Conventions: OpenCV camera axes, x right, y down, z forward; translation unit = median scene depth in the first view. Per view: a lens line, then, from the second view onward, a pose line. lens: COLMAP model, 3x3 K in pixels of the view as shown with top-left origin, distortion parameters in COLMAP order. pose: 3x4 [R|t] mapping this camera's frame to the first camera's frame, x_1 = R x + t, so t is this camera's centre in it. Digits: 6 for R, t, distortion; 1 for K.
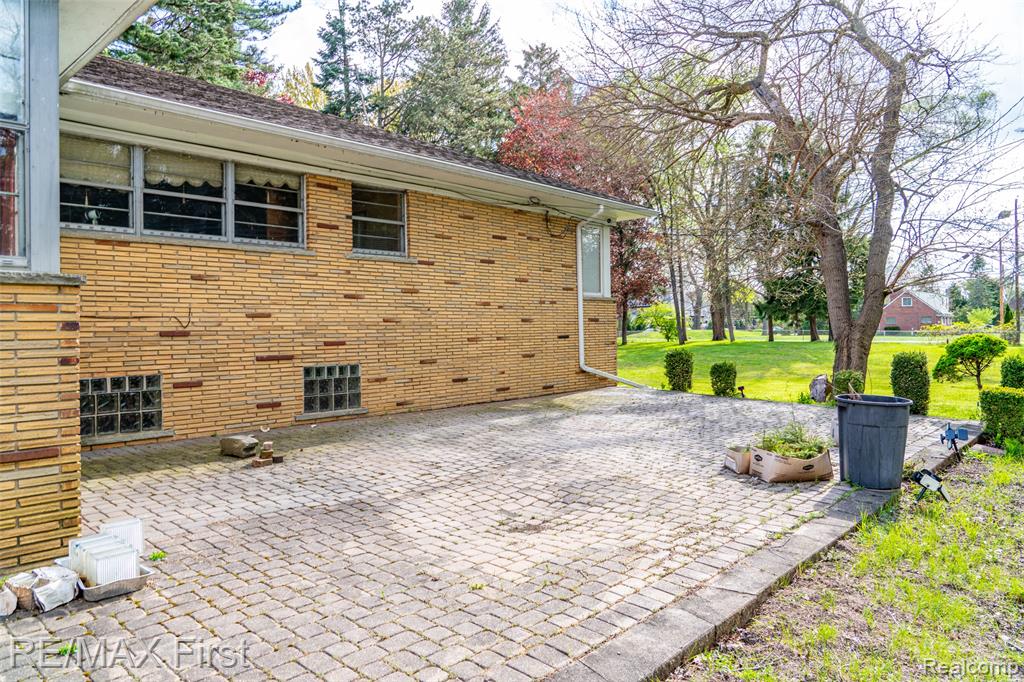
lens RADIAL K [[699.2, 0, 511.1], [0, 699.2, 332.6], [0, 0, 1]] dist [-0.004215, -0.000026]
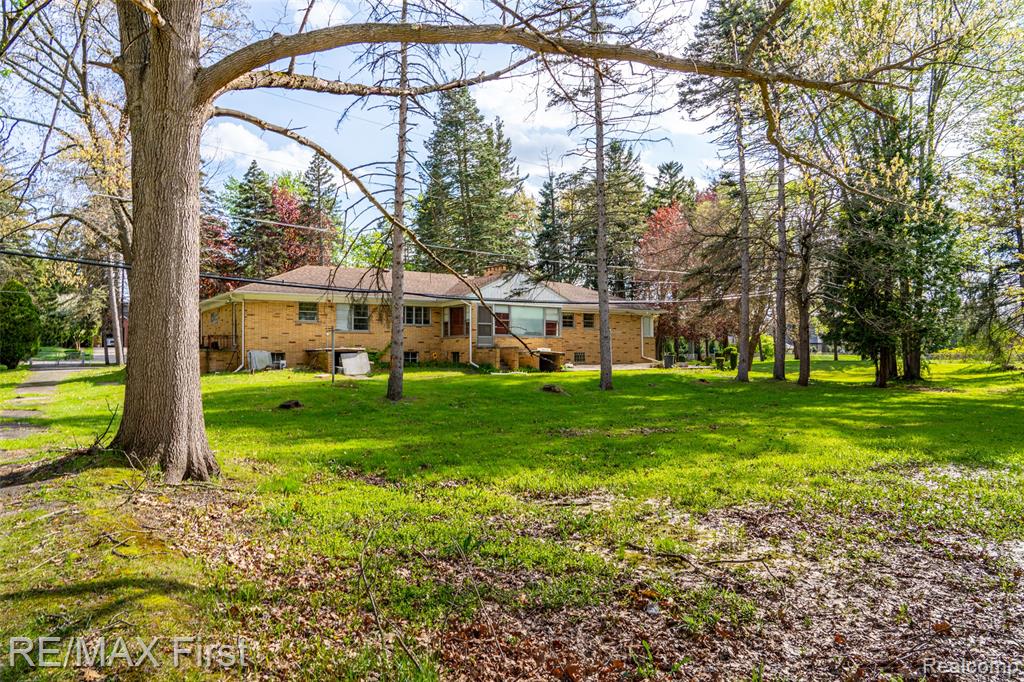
lens RADIAL K [[699.2, 0, 511.1], [0, 699.2, 340.6], [0, 0, 1]] dist [-0.004215, -0.000026]
pose [[0.973571, 0.006415, -0.228296, 0.394754], [-0.011548, 0.999710, -0.021155, 0.079505], [0.228094, 0.023232, 0.973362, -3.875374]]
